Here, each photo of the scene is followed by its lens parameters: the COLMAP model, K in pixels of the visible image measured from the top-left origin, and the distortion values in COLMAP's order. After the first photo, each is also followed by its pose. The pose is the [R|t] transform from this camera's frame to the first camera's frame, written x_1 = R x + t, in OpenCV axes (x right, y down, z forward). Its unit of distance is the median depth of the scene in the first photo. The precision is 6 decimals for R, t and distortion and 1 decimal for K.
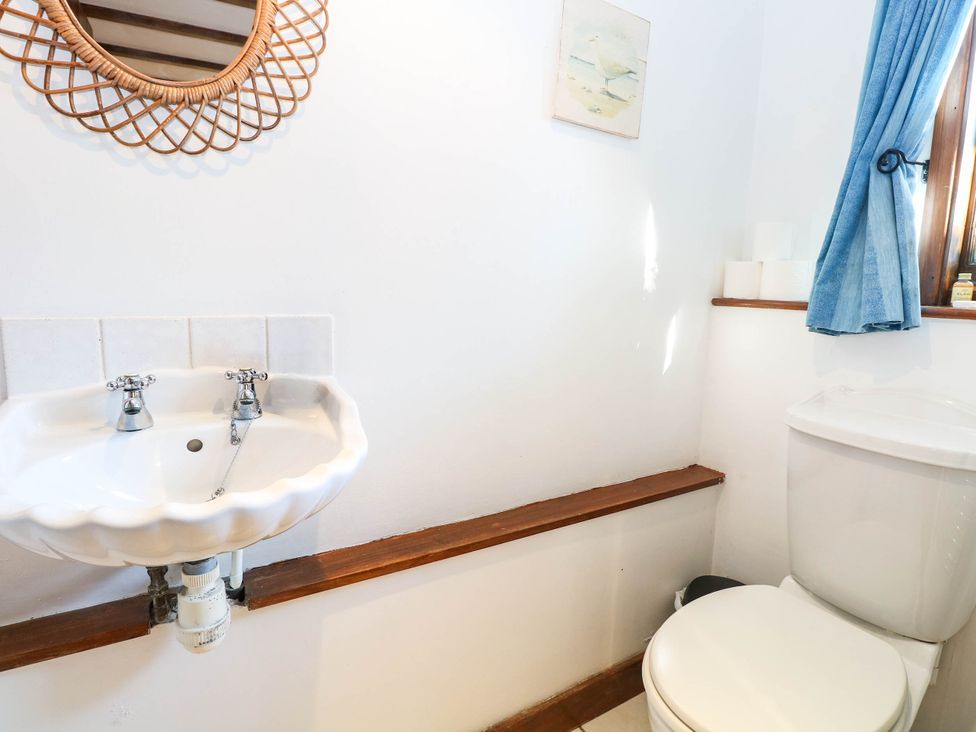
lens RADIAL K [[532.0, 0, 490.1], [0, 532.0, 356.7], [0, 0, 1]] dist [0.004910, -0.011256]
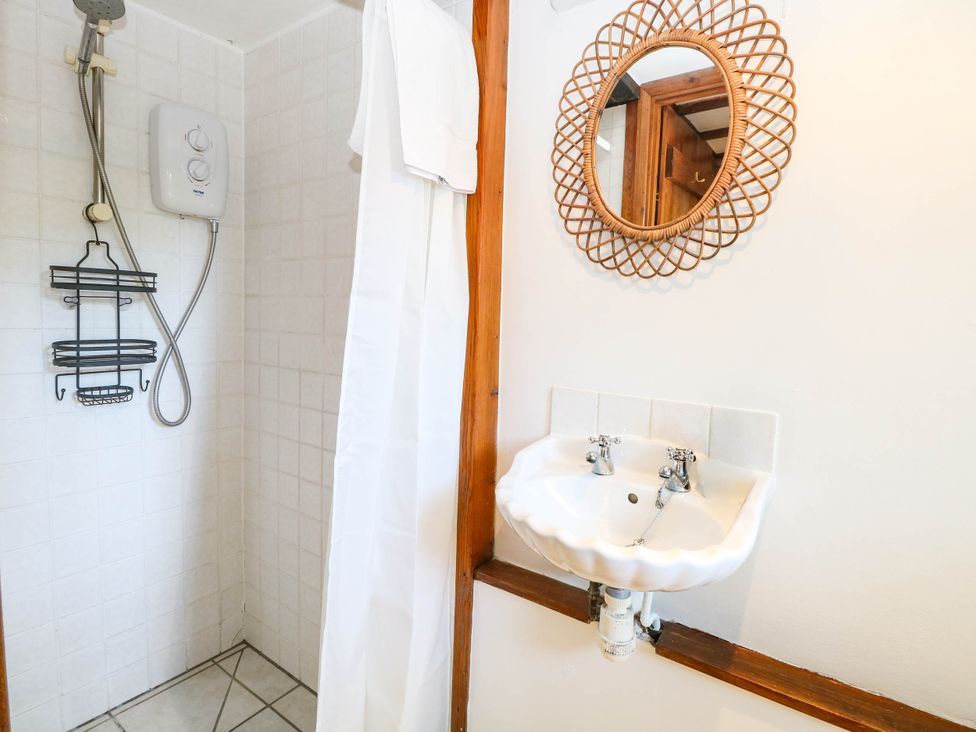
lens RADIAL K [[528.1, 0, 486.0], [0, 528.1, 355.6], [0, 0, 1]] dist [0.000023, -0.013344]
pose [[0.395528, 0.059770, -0.916507, 0.457448], [-0.156202, 0.987721, -0.002997, -0.115883], [0.905073, 0.144346, 0.400008, 0.116850]]
